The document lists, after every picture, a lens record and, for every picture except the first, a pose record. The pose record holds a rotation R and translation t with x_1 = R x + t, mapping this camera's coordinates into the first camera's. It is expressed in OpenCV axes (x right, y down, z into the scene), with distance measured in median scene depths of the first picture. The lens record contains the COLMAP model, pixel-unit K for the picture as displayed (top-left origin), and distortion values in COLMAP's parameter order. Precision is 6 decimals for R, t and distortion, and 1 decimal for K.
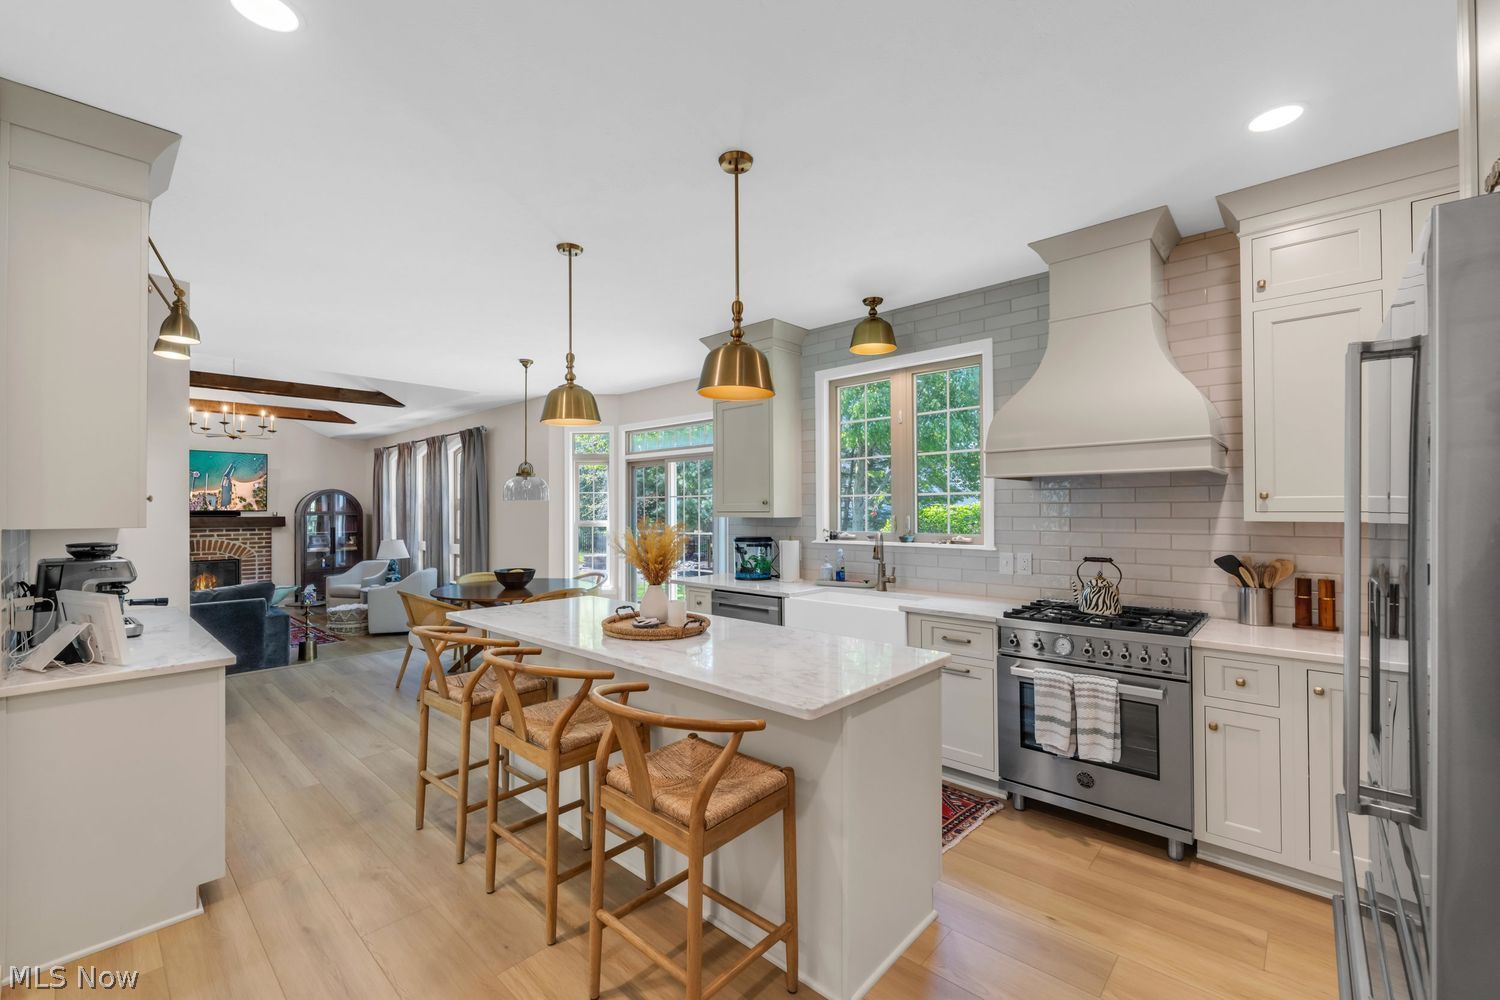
lens RADIAL K [[613.8, 0, 740.1], [0, 613.8, 503.9], [0, 0, 1]] dist [0.001453, 0.000140]
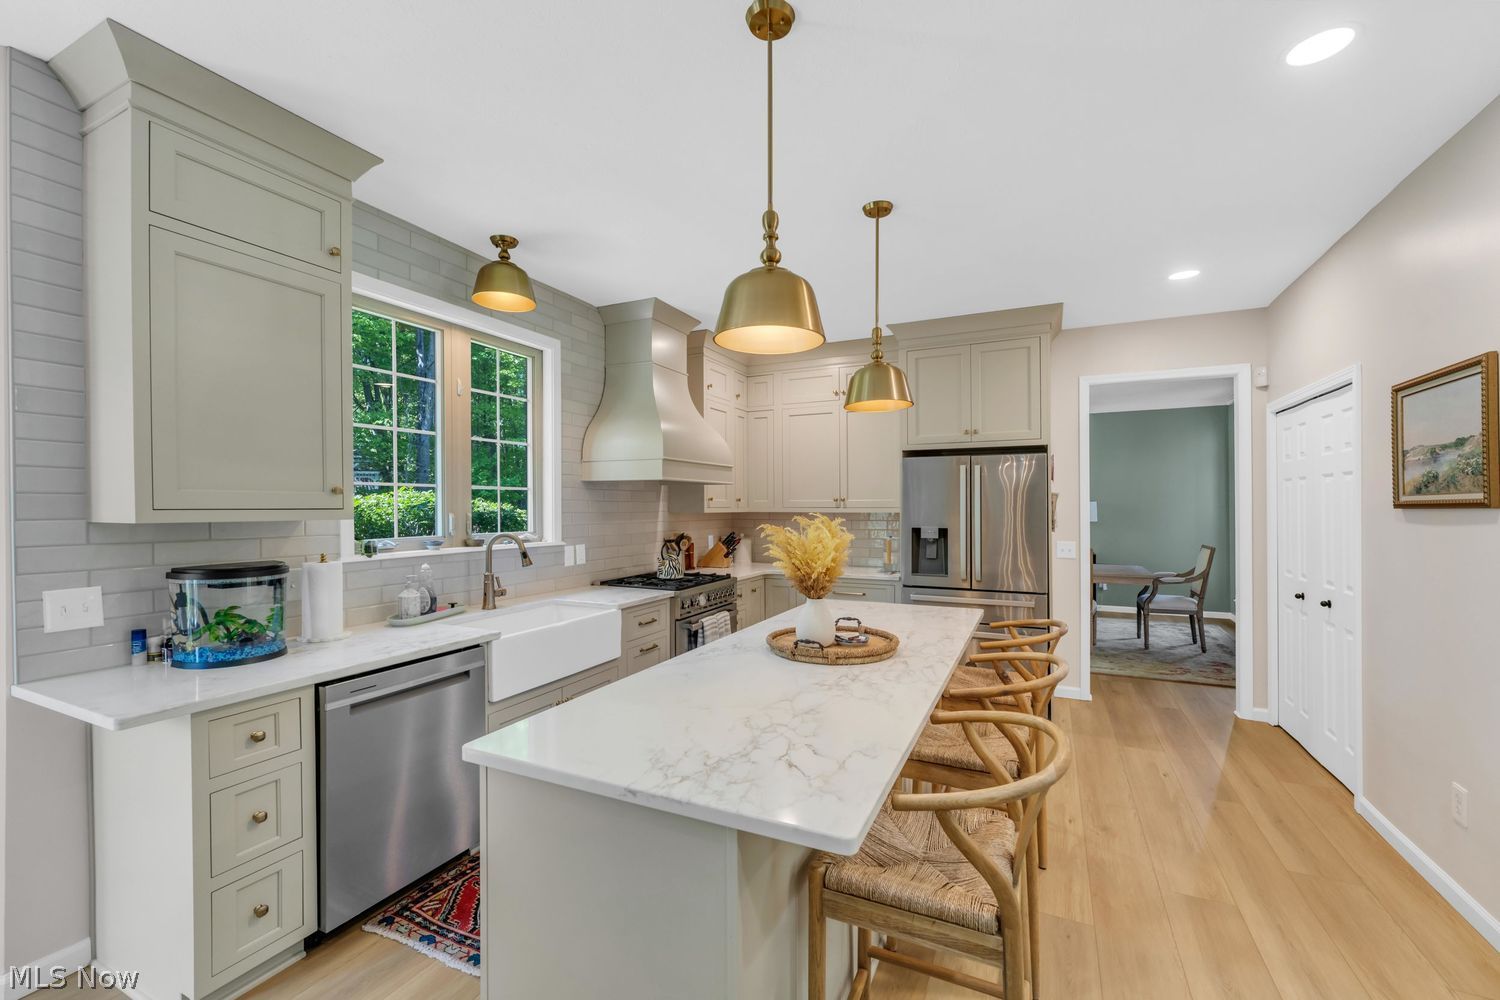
lens RADIAL K [[613.8, 0, 740.1], [0, 613.8, 503.9], [0, 0, 1]] dist [0.001453, 0.000140]
pose [[-0.281828, 0.011202, 0.959400, -0.625169], [-0.003424, 0.999914, -0.012681, 0.016502], [-0.959459, -0.006858, -0.281765, 0.939828]]
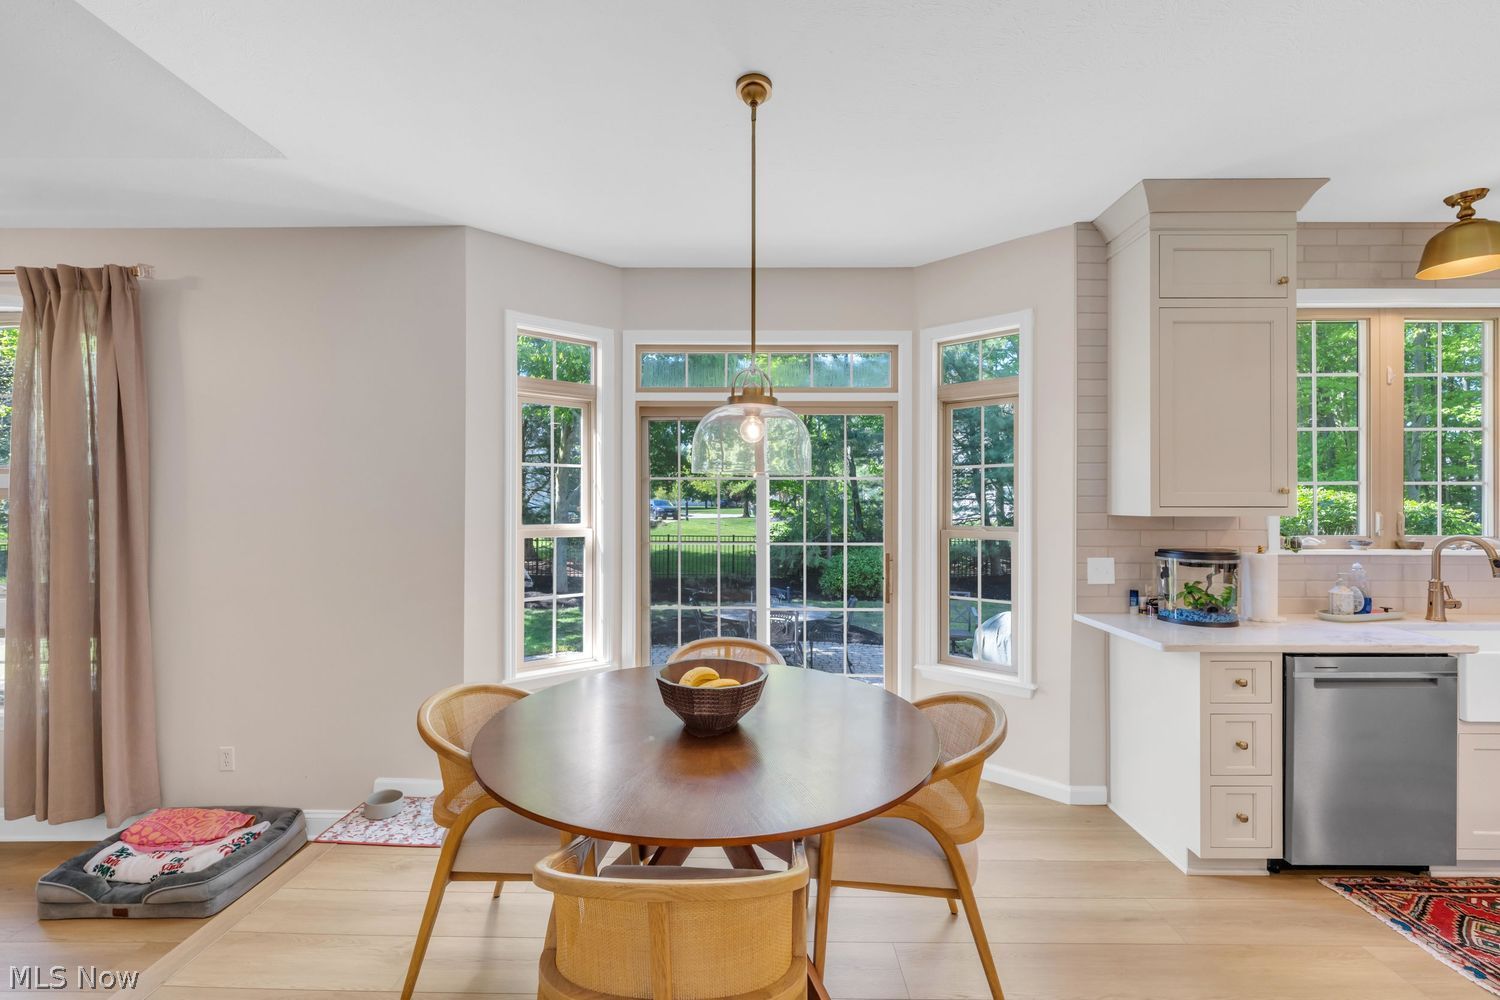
lens RADIAL K [[620.8, 0, 752.1], [0, 620.8, 508.7], [0, 0, 1]] dist [-0.009449, 0.000945]
pose [[0.745199, 0.002538, 0.666837, -0.827895], [-0.010573, 0.999912, 0.008010, 0.017753], [-0.666758, -0.013020, 0.745160, 1.028101]]
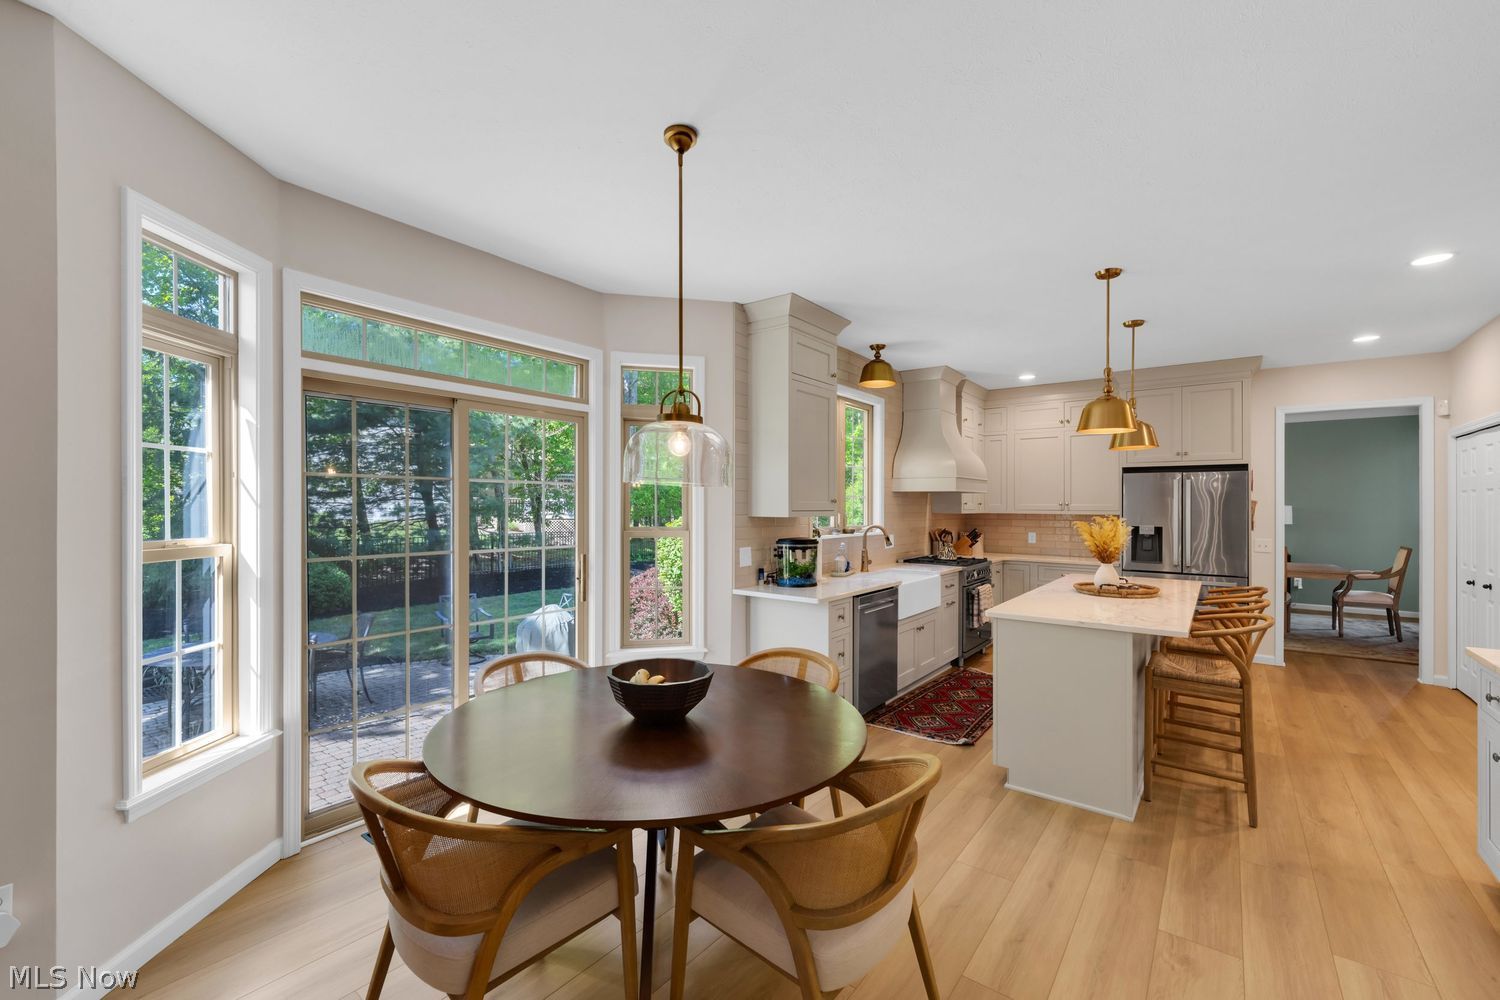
lens RADIAL K [[607.0, 0, 767.3], [0, 607.0, 505.1], [0, 0, 1]] dist [0.001367, -0.000161]
pose [[-0.098184, 0.007431, 0.995141, -1.035681], [-0.011206, 0.999900, -0.008572, 0.016059], [-0.995105, -0.011994, -0.098091, 1.366040]]
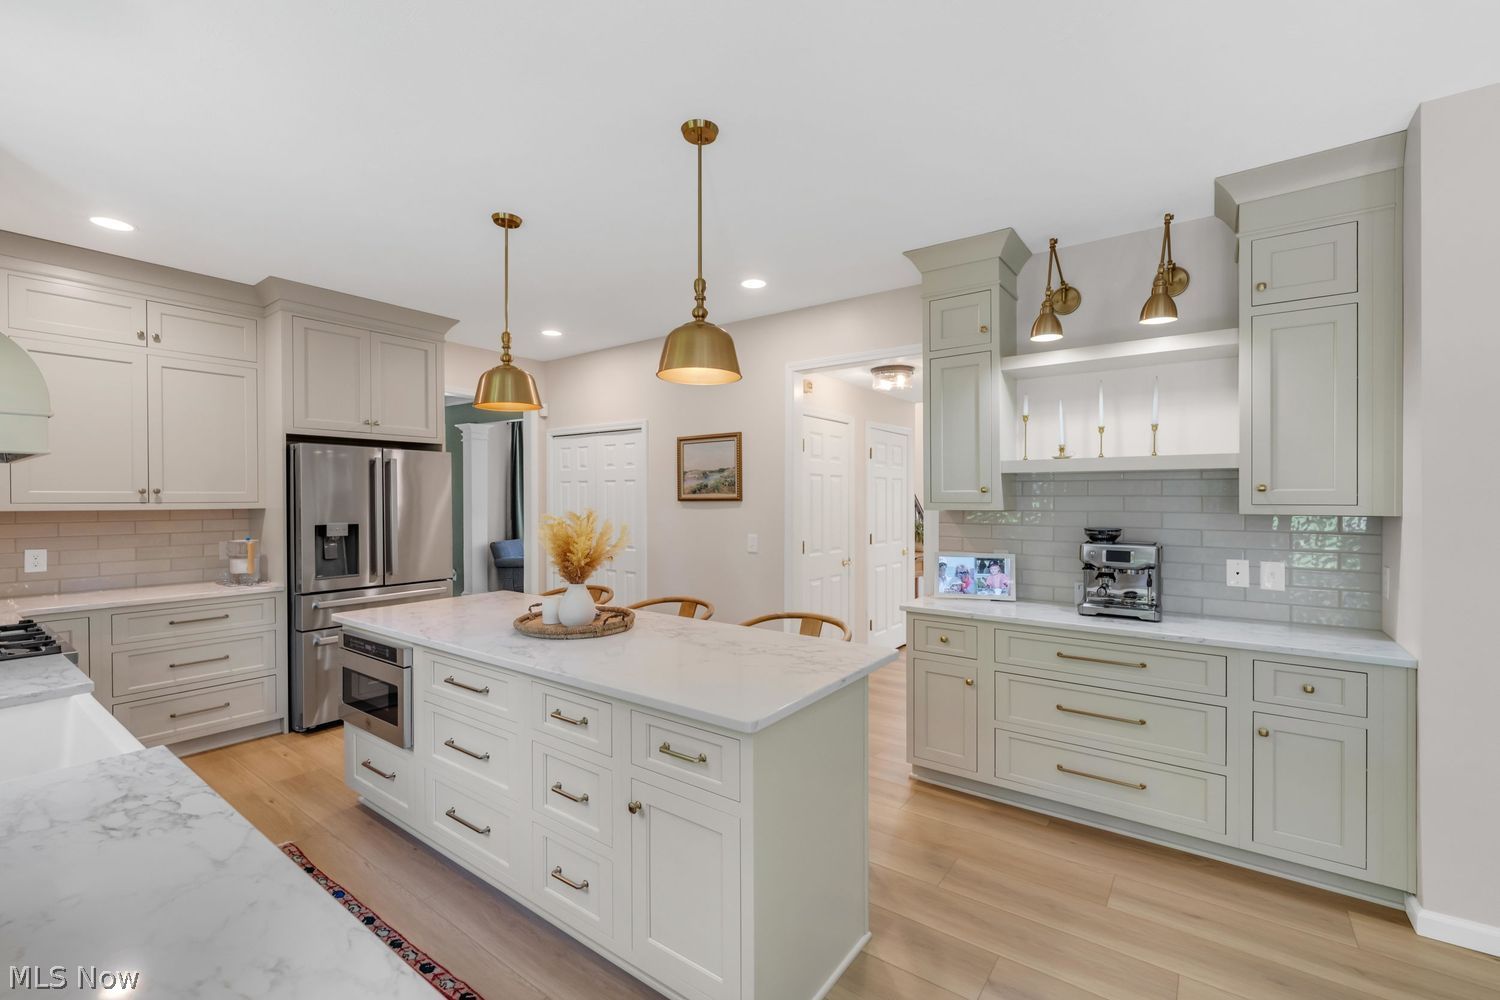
lens RADIAL K [[615.7, 0, 750.2], [0, 615.7, 497.2], [0, 0, 1]] dist [-0.001029, 0.000205]
pose [[-0.995902, 0.007542, -0.090127, -0.212859], [0.008261, 0.999937, -0.007603, 0.013497], [0.090064, -0.008317, -0.995901, 1.372176]]
